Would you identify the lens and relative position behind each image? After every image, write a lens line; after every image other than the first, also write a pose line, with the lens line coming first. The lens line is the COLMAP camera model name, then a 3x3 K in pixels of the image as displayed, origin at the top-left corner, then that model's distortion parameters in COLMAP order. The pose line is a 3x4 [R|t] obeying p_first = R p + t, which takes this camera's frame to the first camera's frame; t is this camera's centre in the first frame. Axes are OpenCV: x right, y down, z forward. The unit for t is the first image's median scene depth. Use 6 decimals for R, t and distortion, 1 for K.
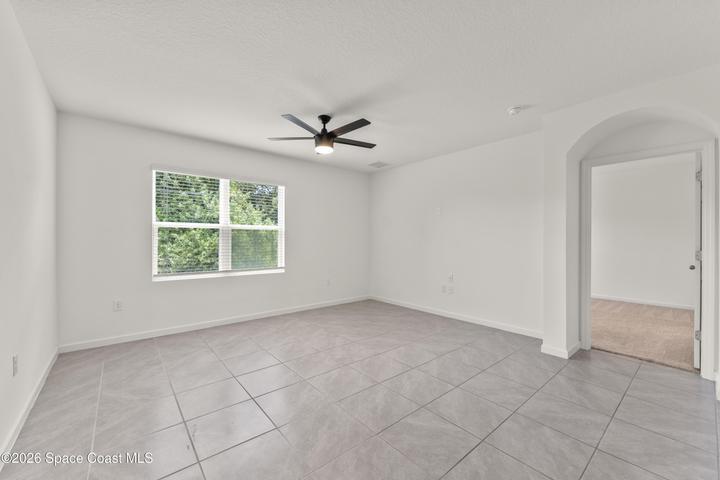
lens RADIAL K [[293.1, 0, 361.6], [0, 293.1, 240.7], [0, 0, 1]] dist [-0.003155, 0.000260]
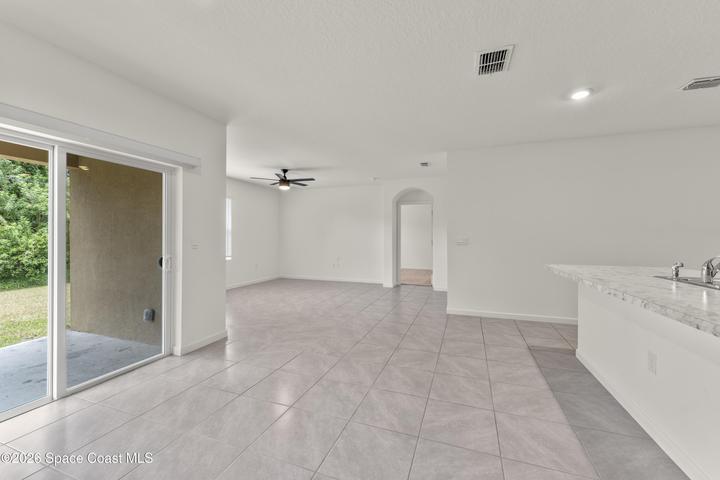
lens RADIAL K [[293.1, 0, 361.1], [0, 293.1, 239.4], [0, 0, 1]] dist [-0.003155, 0.000260]
pose [[0.866724, -0.002057, 0.498784, -0.340653], [-0.000144, 0.999990, 0.004374, 0.002162], [-0.498788, -0.003863, 0.866716, -0.451630]]
